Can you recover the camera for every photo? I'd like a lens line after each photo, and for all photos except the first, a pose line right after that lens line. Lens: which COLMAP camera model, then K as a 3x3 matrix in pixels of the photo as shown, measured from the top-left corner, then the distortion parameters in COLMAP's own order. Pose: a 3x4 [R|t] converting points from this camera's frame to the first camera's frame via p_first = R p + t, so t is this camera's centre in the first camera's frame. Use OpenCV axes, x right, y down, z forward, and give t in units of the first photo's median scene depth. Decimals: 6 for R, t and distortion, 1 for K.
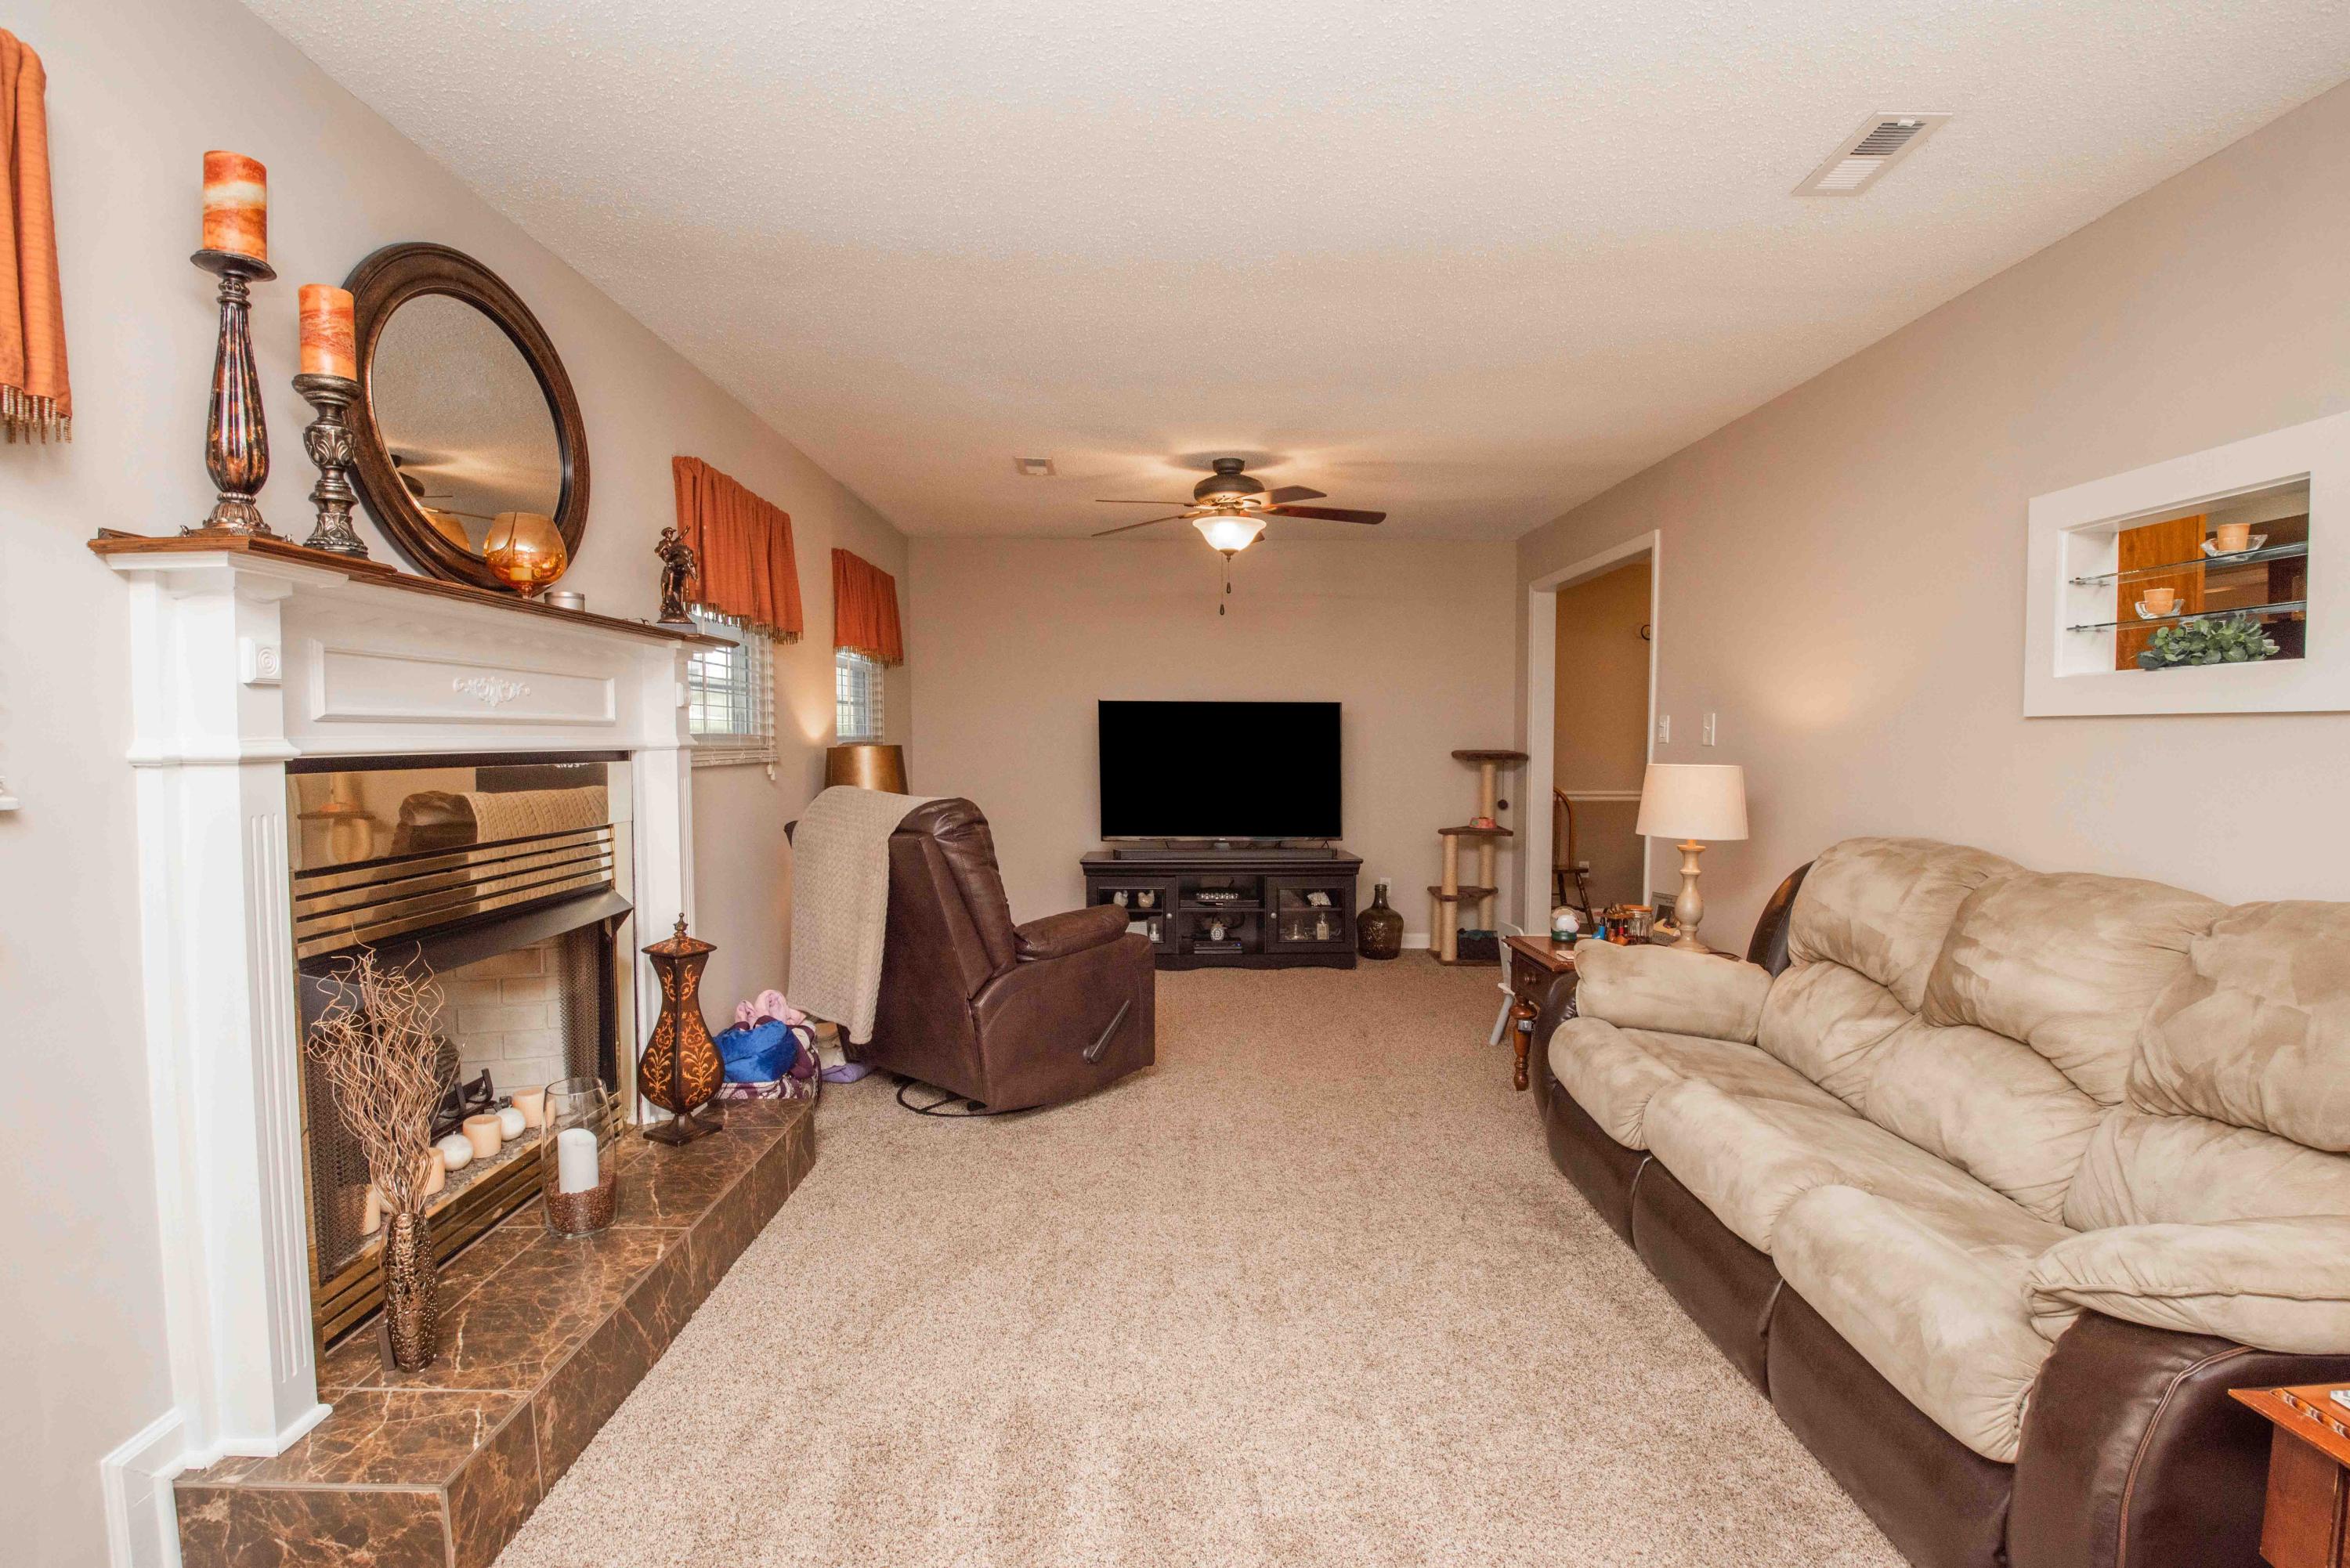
lens RADIAL K [[1078.3, 0, 1173.7], [0, 1078.3, 770.1], [0, 0, 1]] dist [-0.000364, -0.018335]
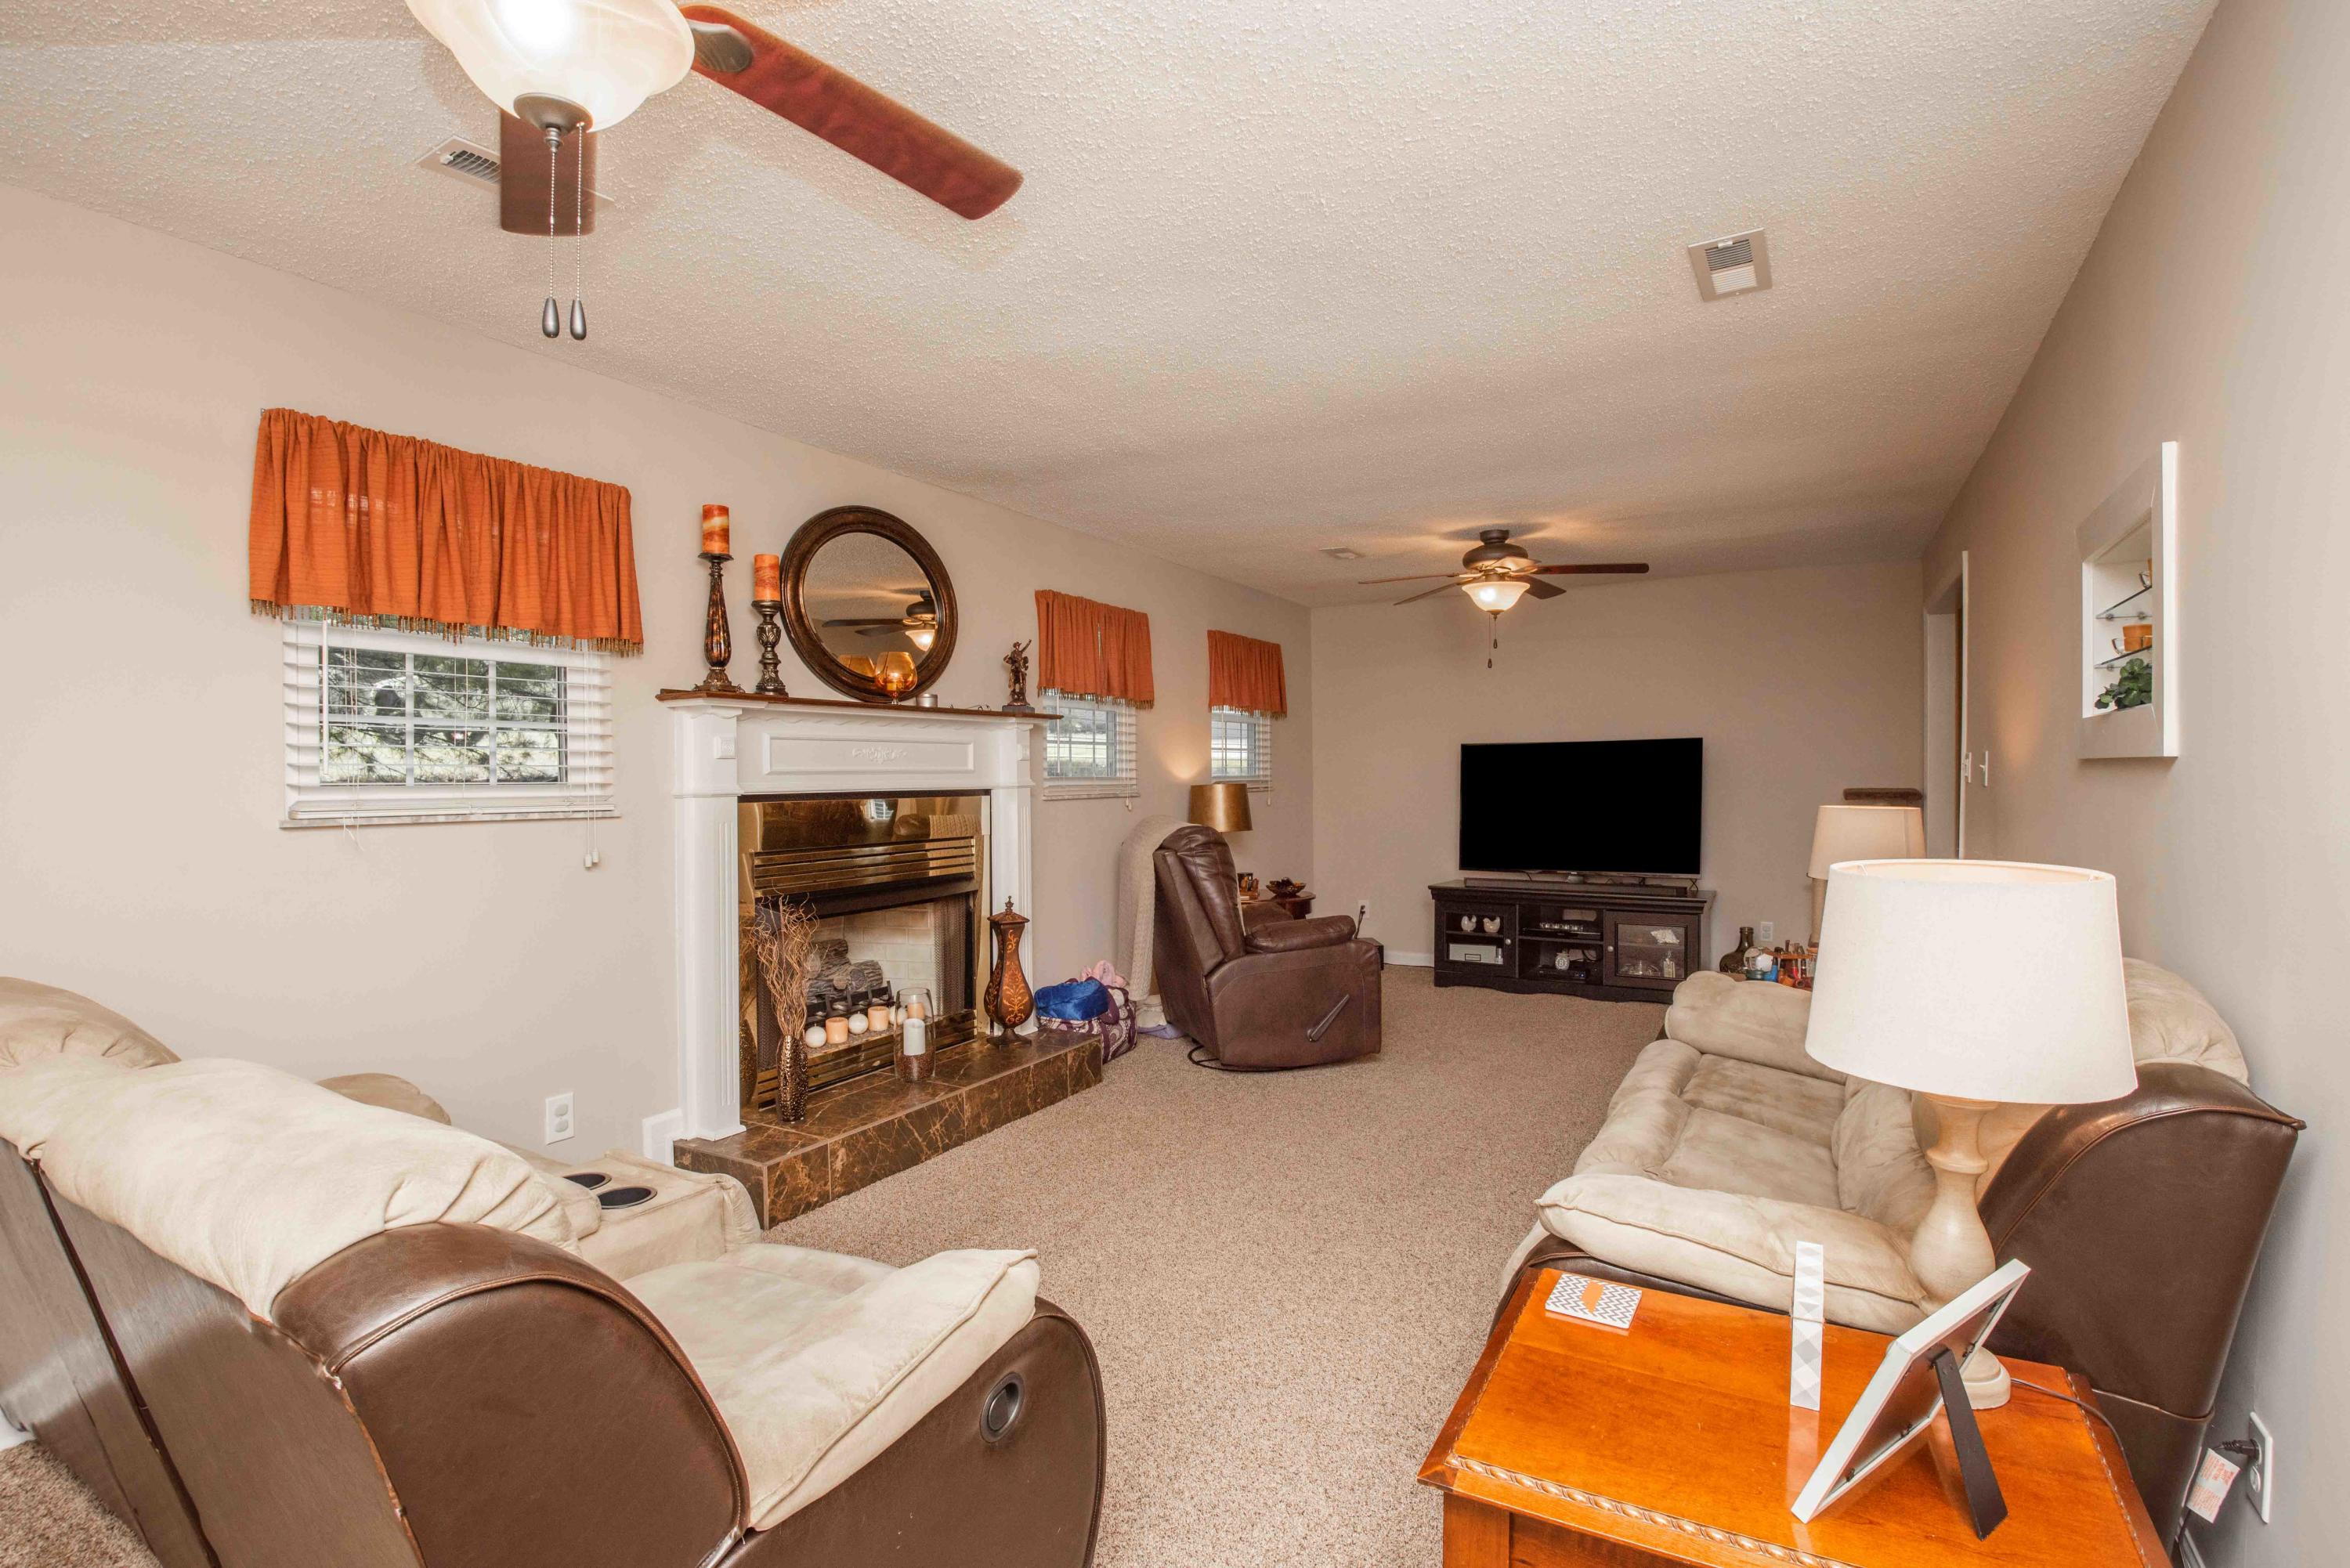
lens RADIAL K [[1080.0, 0, 1210.7], [0, 1080.0, 763.1], [0, 0, 1]] dist [0.000198, -0.020113]
pose [[0.864589, -0.009277, -0.502394, 0.553270], [-0.009541, 0.999346, -0.034873, -0.004321], [0.502389, 0.034944, 0.863936, -0.180724]]
